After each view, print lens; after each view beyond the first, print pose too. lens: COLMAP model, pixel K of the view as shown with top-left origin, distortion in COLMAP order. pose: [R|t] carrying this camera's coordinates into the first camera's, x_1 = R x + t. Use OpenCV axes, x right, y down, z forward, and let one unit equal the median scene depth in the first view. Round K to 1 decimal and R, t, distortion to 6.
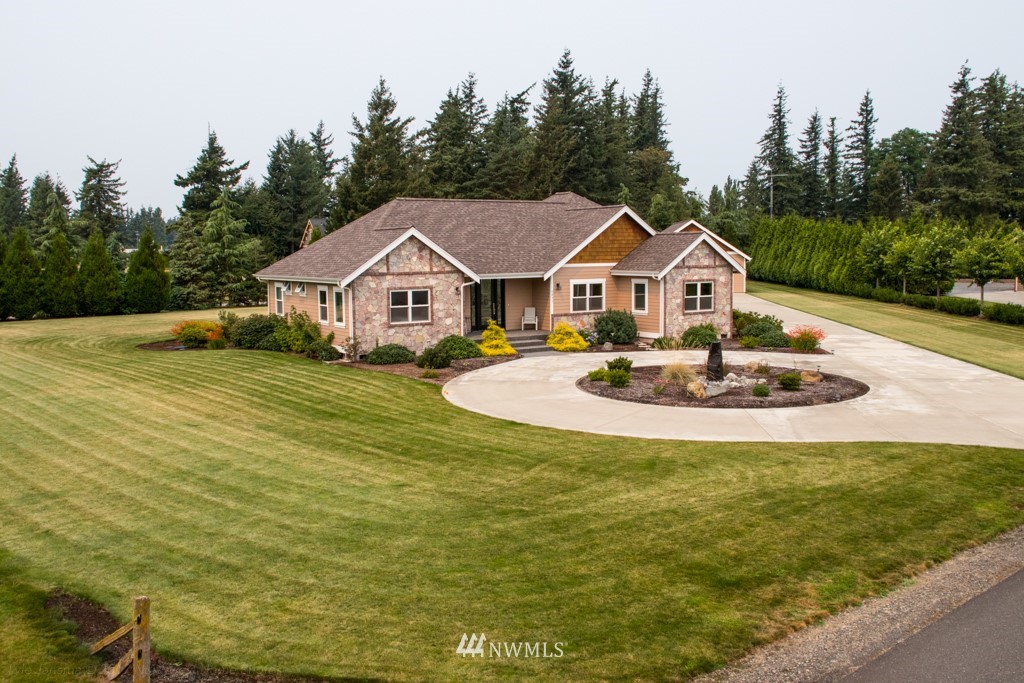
lens RADIAL K [[966.8, 0, 512.0], [0, 966.8, 341.5], [0, 0, 1]] dist [-0.065553, 0.003904]
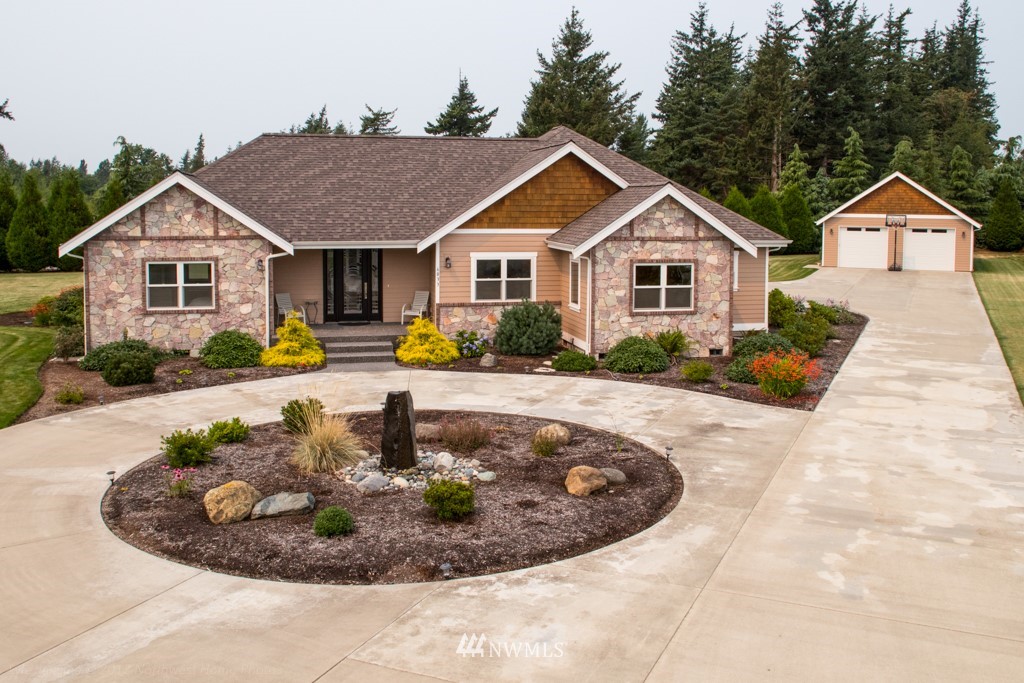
lens RADIAL K [[980.5, 0, 508.4], [0, 980.5, 290.8], [0, 0, 1]] dist [-0.116620, 0.148240]
pose [[0.941558, 0.047826, -0.333438, 0.310604], [-0.049322, 0.998775, 0.003983, -0.041765], [0.333220, 0.012696, 0.942763, 0.373166]]
